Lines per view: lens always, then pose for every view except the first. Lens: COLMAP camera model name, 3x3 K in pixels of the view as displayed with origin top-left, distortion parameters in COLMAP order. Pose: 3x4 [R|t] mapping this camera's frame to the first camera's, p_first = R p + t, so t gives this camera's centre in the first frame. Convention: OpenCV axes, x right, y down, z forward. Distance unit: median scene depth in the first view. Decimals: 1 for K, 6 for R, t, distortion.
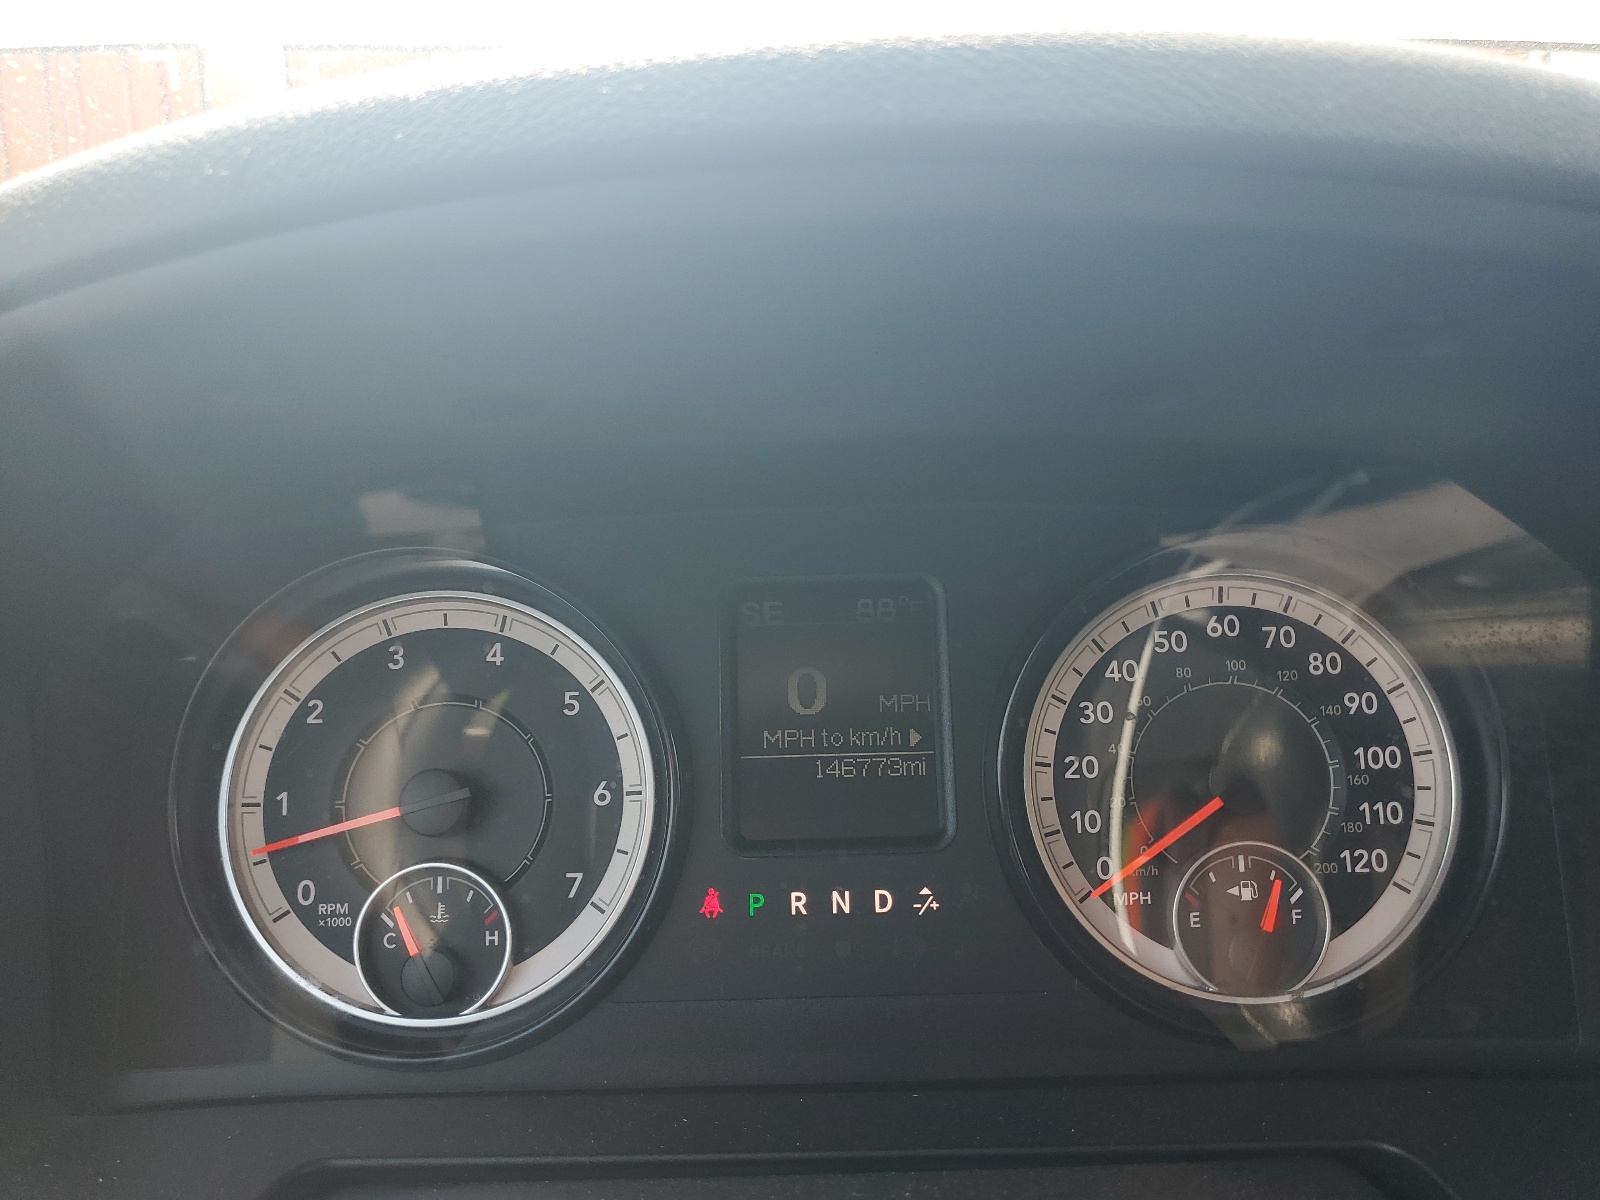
lens RADIAL K [[1224.9, 0, 800.0], [0, 1224.9, 600.0], [0, 0, 1]] dist [0.042479, 0.000140]
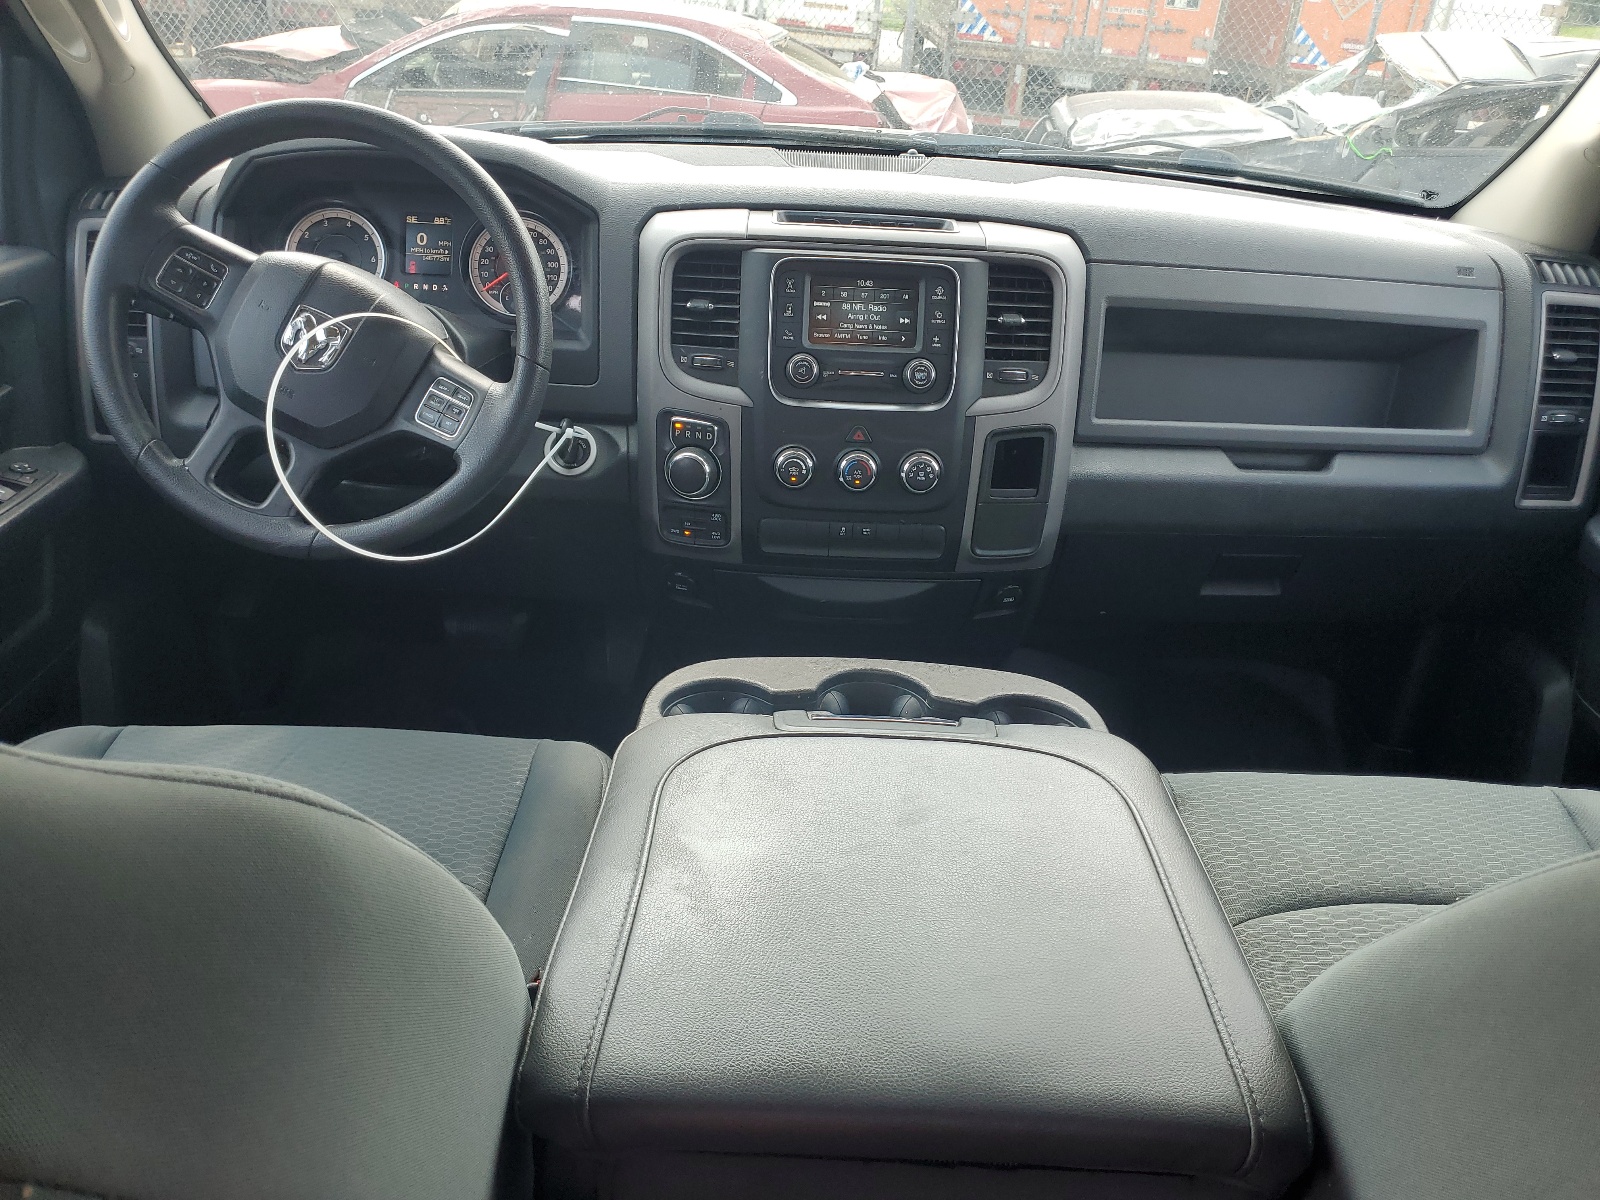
lens RADIAL K [[1224.9, 0, 800.0], [0, 1224.9, 600.0], [0, 0, 1]] dist [0.042479, 0.000140]
pose [[0.997141, 0.075033, -0.008929, 1.456586], [-0.071241, 0.972911, 0.219930, 0.259484], [0.025189, -0.218665, 0.975475, -3.446352]]
